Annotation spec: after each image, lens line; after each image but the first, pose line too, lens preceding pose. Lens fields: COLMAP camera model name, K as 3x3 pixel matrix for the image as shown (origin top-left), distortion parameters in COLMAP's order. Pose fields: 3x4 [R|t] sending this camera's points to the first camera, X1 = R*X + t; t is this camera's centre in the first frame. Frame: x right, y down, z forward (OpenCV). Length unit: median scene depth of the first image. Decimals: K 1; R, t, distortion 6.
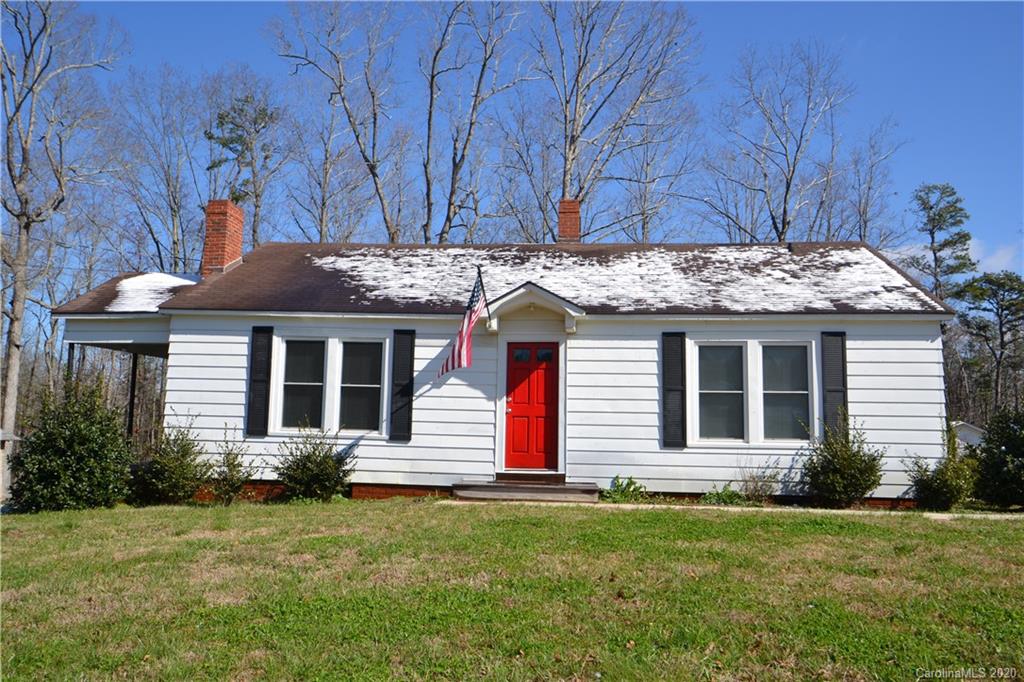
lens RADIAL K [[854.3, 0, 511.5], [0, 854.3, 333.5], [0, 0, 1]] dist [0.012583, 0.003040]
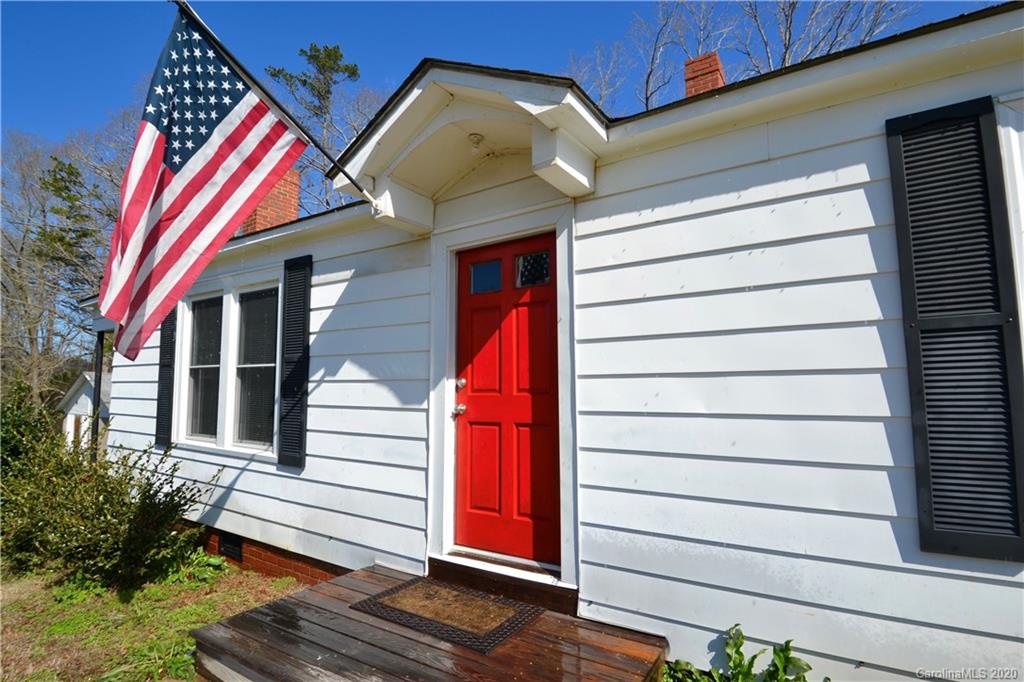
lens RADIAL K [[529.8, 0, 502.6], [0, 529.8, 347.3], [0, 0, 1]] dist [0.002001, 0.000247]
pose [[0.886313, -0.061770, -0.458948, 0.139760], [0.073743, 0.997244, 0.008191, 0.059275], [0.457177, -0.041104, 0.888425, 0.780480]]
